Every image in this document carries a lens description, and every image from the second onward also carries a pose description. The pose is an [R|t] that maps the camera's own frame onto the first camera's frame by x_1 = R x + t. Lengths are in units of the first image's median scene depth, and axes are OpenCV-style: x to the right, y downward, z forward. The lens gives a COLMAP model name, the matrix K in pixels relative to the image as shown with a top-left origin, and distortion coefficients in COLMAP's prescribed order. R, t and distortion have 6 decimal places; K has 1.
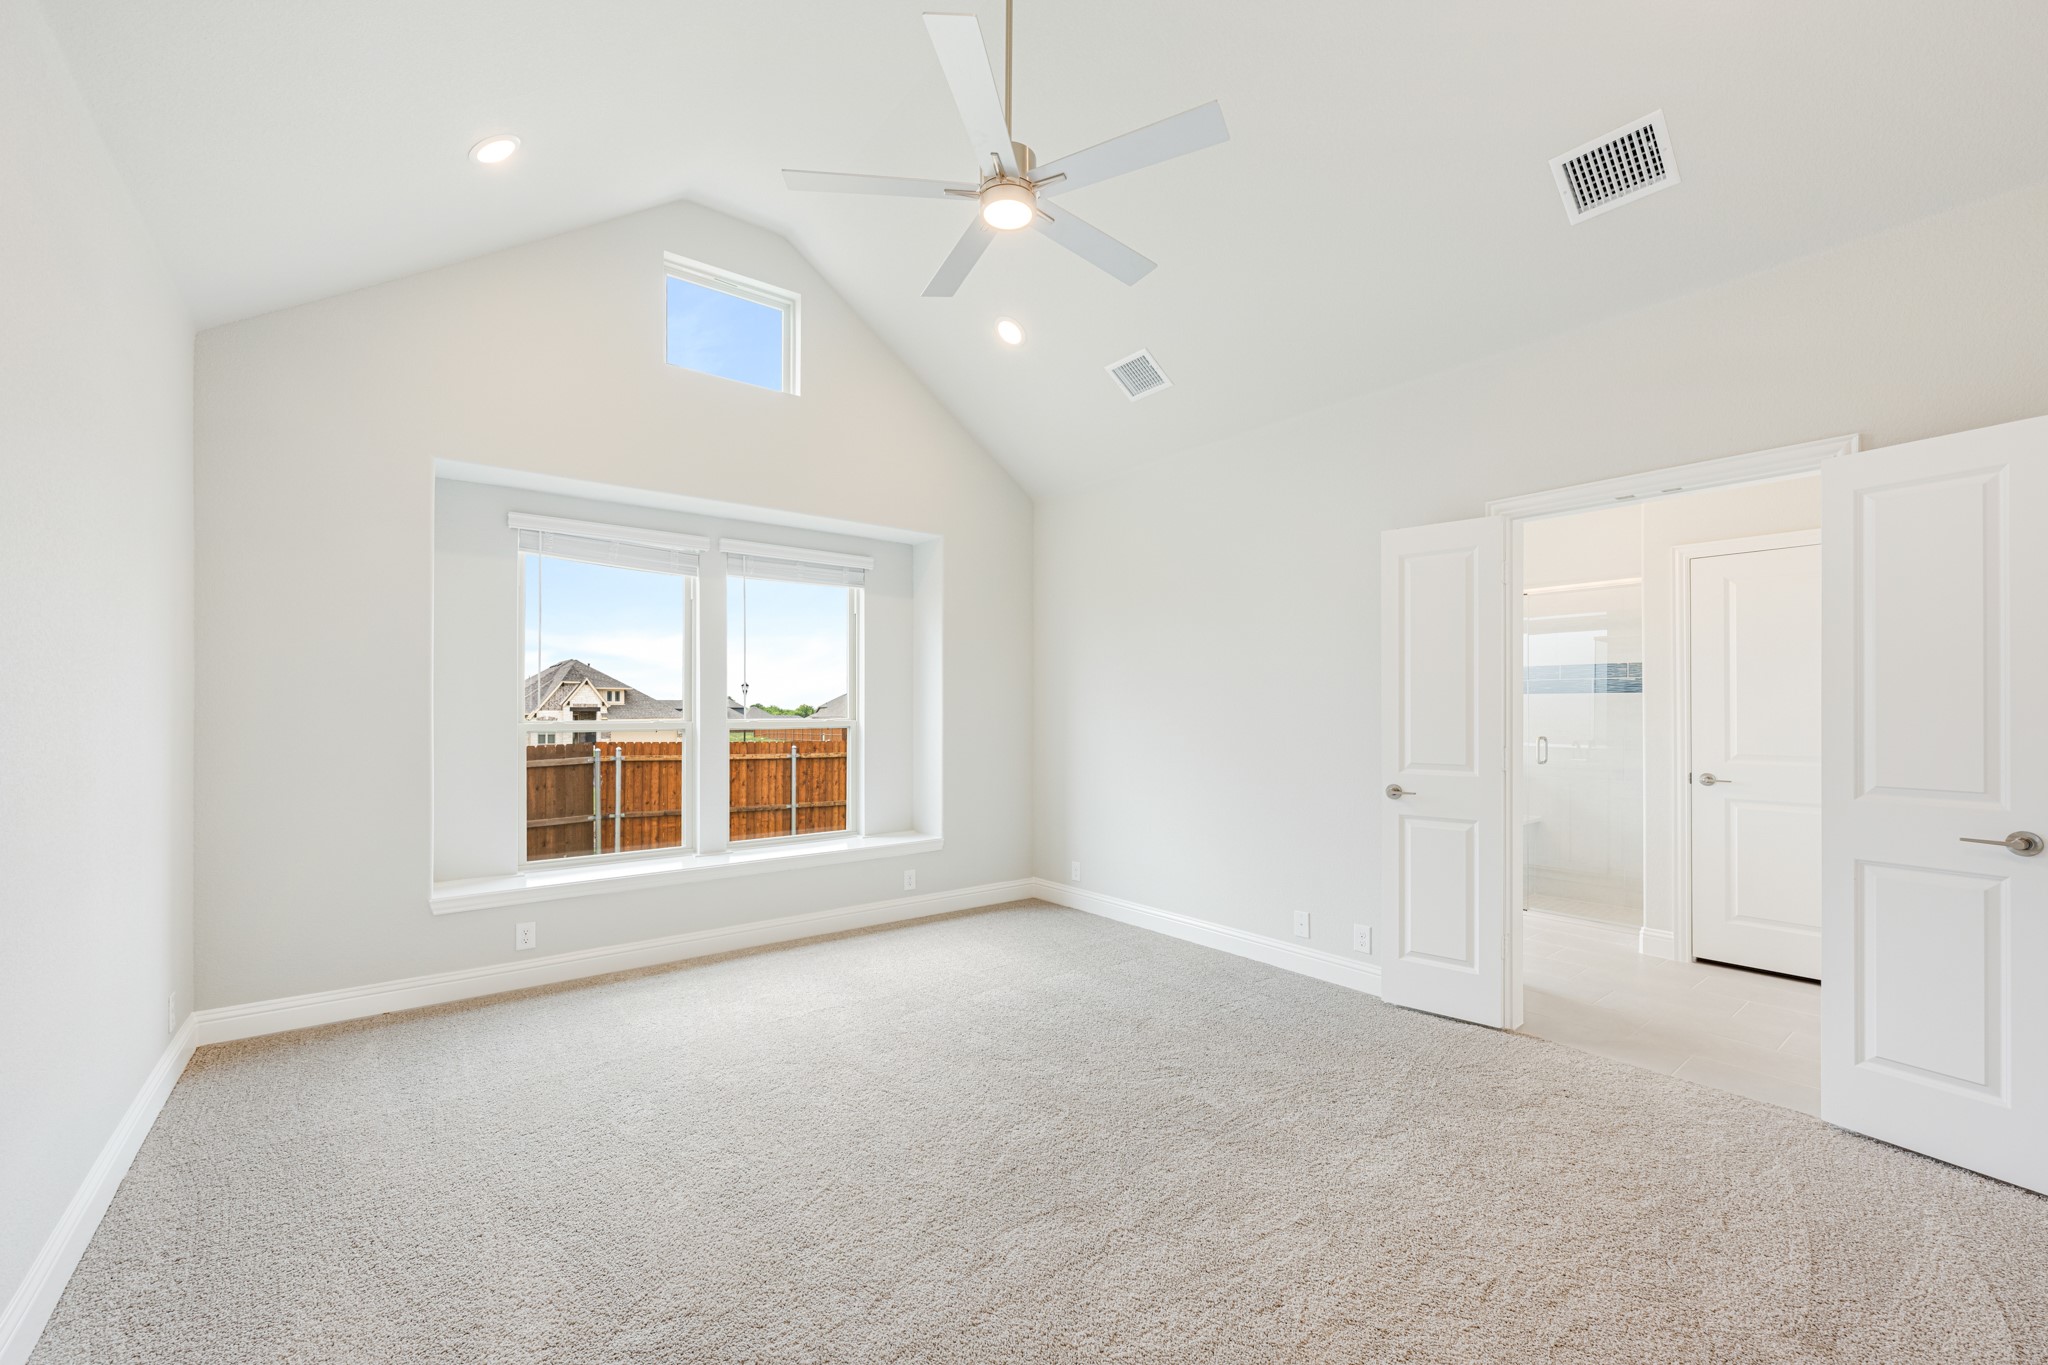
lens RADIAL K [[821.0, 0, 1012.0], [0, 821.0, 700.3], [0, 0, 1]] dist [-0.012382, -0.000311]
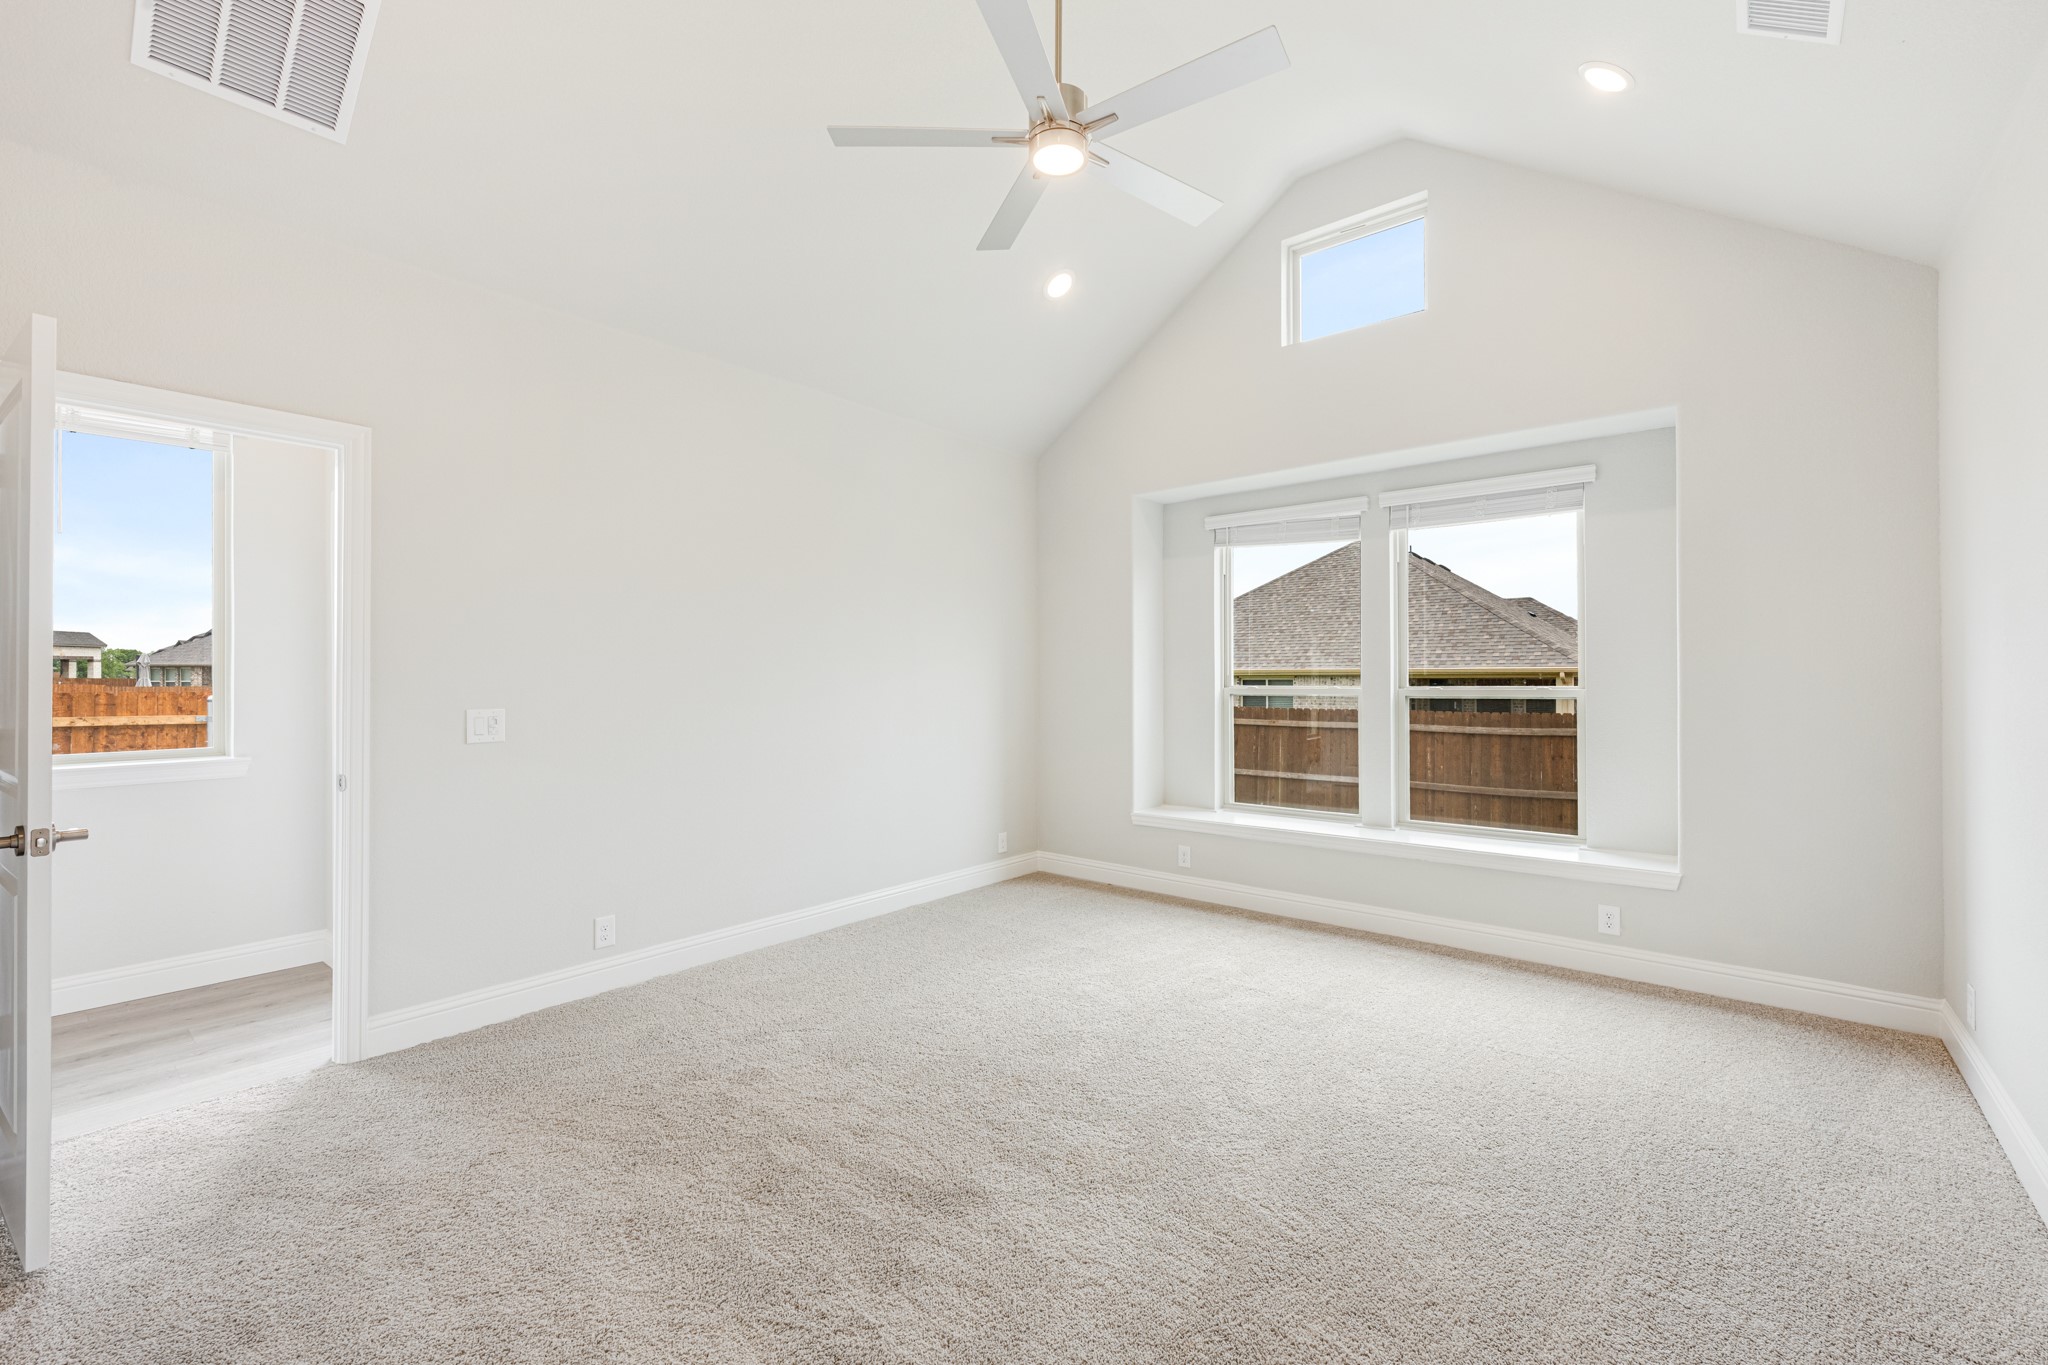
lens RADIAL K [[821.0, 0, 1003.7], [0, 821.0, 674.6], [0, 0, 1]] dist [-0.012382, -0.000311]
pose [[0.206030, -0.004803, -0.978534, 0.488270], [0.013020, 0.999913, -0.002166, 0.006249], [0.978459, -0.012294, 0.206075, 0.392559]]
